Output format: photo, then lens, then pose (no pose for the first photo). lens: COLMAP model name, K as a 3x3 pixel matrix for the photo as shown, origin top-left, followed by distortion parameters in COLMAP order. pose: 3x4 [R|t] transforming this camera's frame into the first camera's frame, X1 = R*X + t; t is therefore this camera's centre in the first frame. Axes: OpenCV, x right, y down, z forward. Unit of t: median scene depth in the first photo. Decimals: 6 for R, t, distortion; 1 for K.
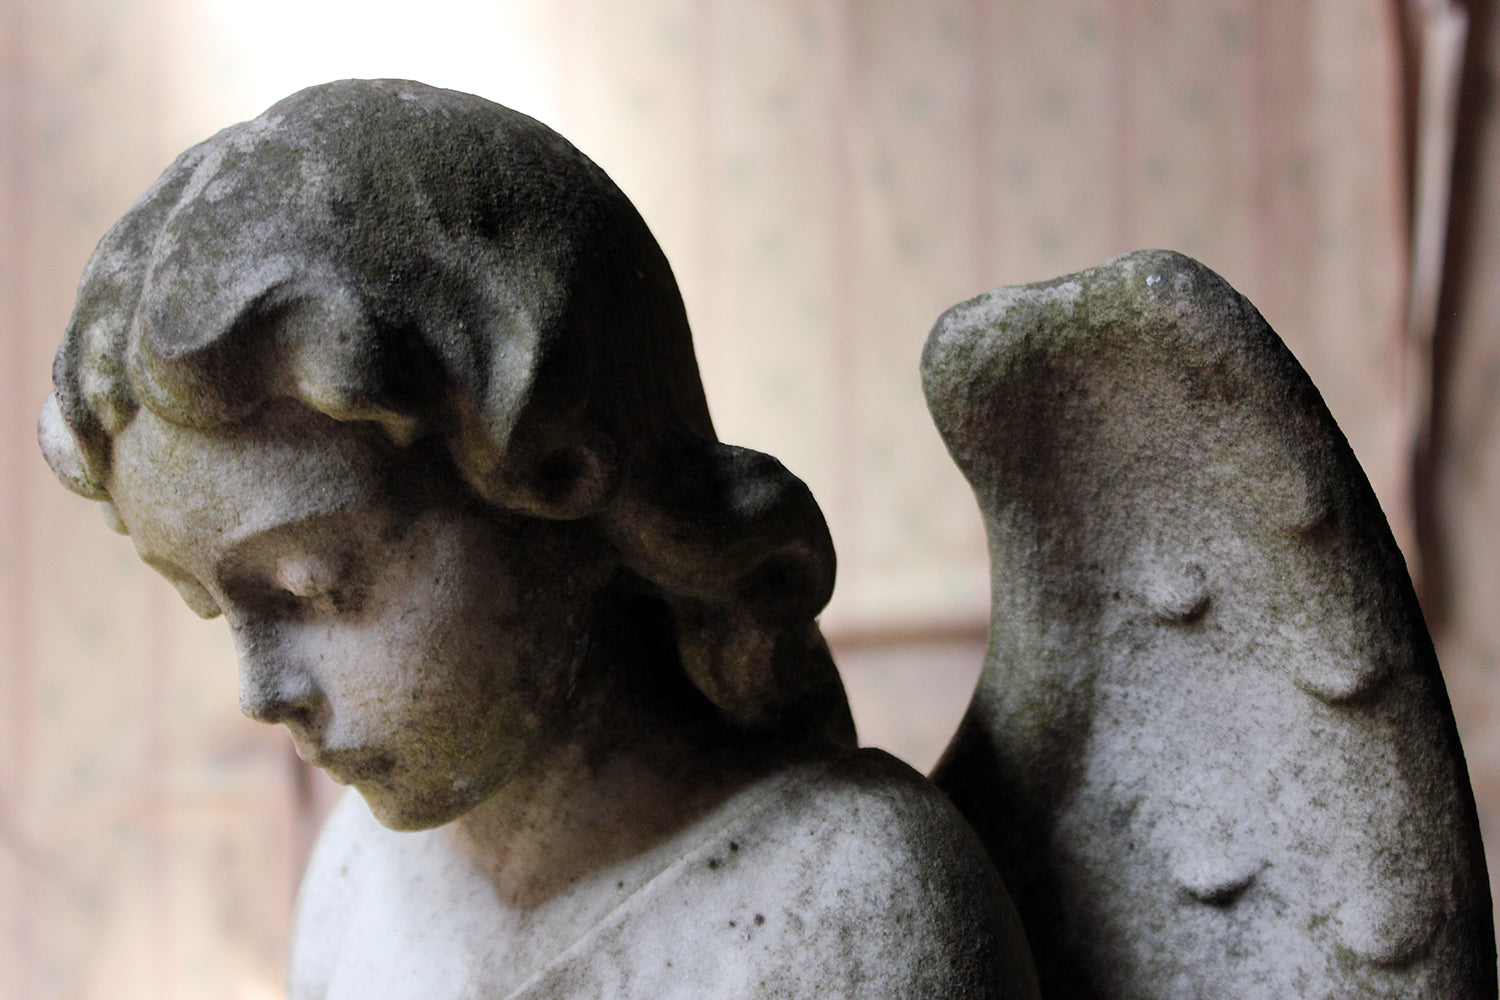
lens RADIAL K [[2496.7, 0, 750.0], [0, 2496.7, 501.6], [0, 0, 1]] dist [-0.019651, 0.111902]
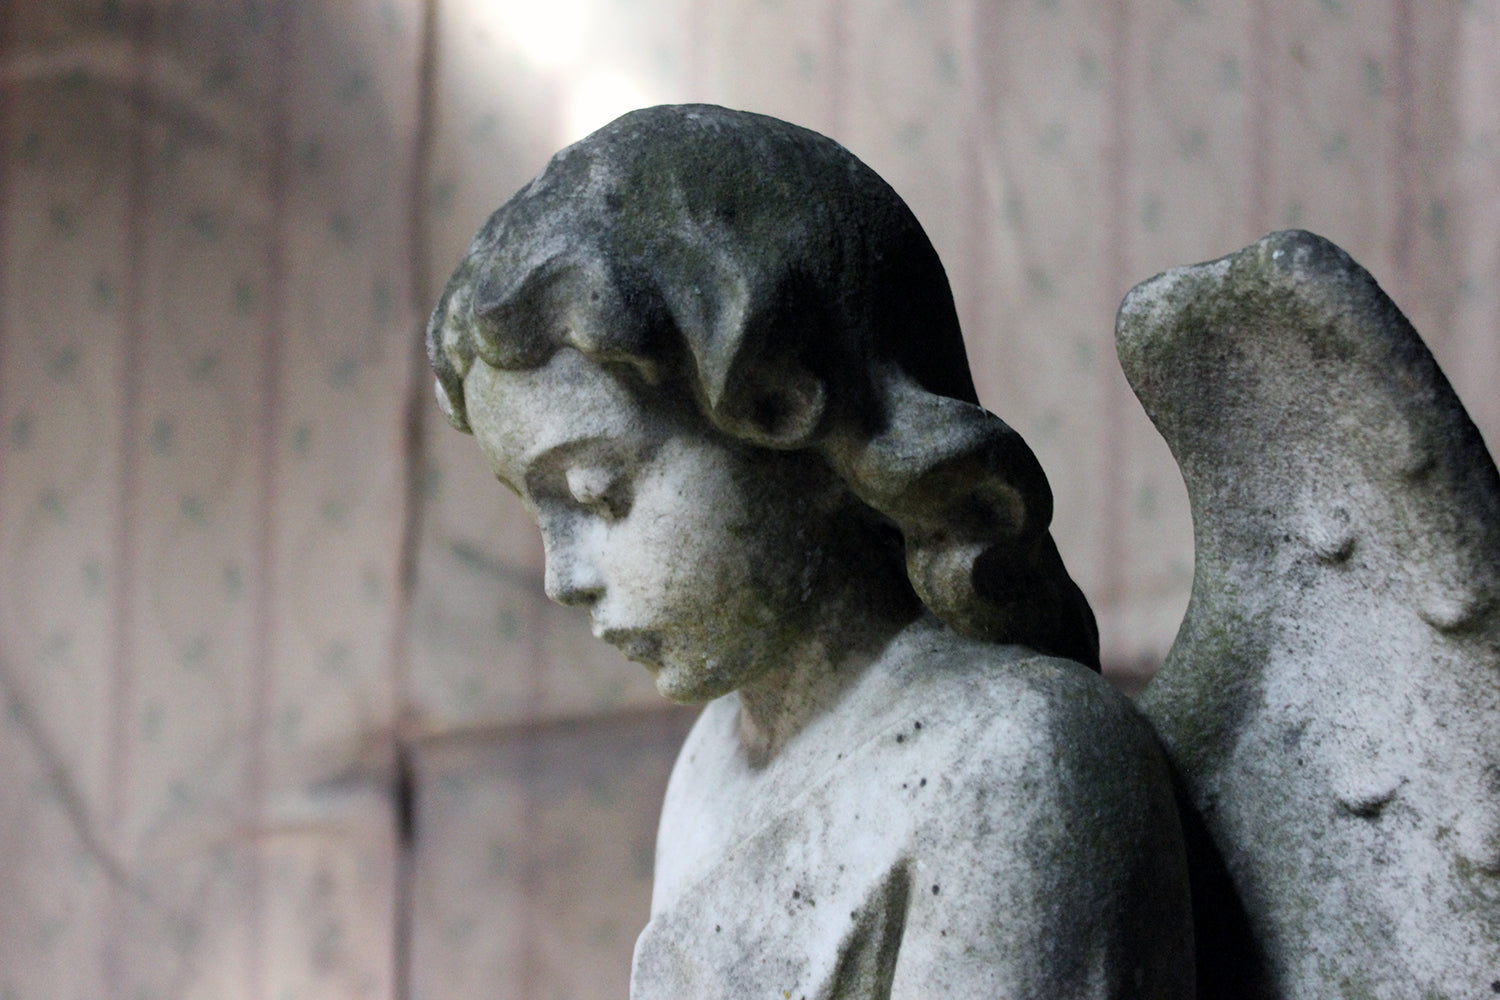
lens RADIAL K [[2622.1, 0, 751.6], [0, 2622.1, 498.9], [0, 0, 1]] dist [-0.013399, 0.305064]
pose [[0.930855, 0.024739, -0.364549, 0.372384], [-0.042064, 0.998327, -0.039661, 0.081363], [0.362958, 0.052254, 0.930339, -0.210990]]
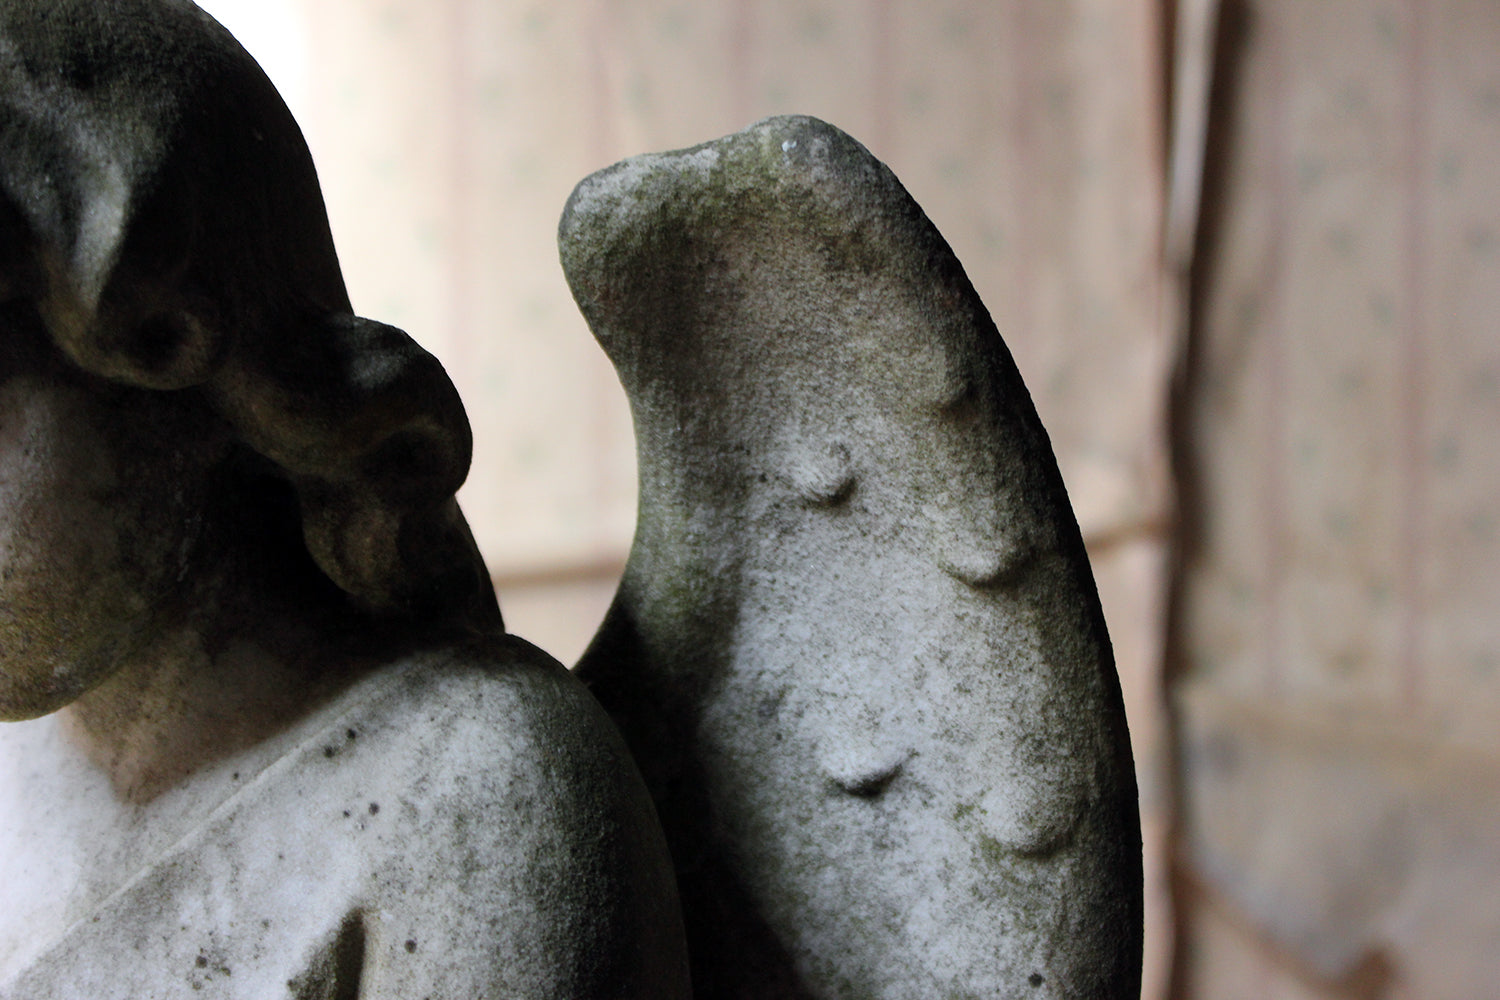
lens RADIAL K [[2496.7, 0, 750.0], [0, 2496.7, 501.6], [0, 0, 1]] dist [-0.019651, 0.111902]
pose [[0.997410, 0.002353, 0.071884, 0.075858], [-0.003730, 0.999812, 0.019033, 0.029874], [-0.071826, -0.019251, 0.997231, 0.036009]]
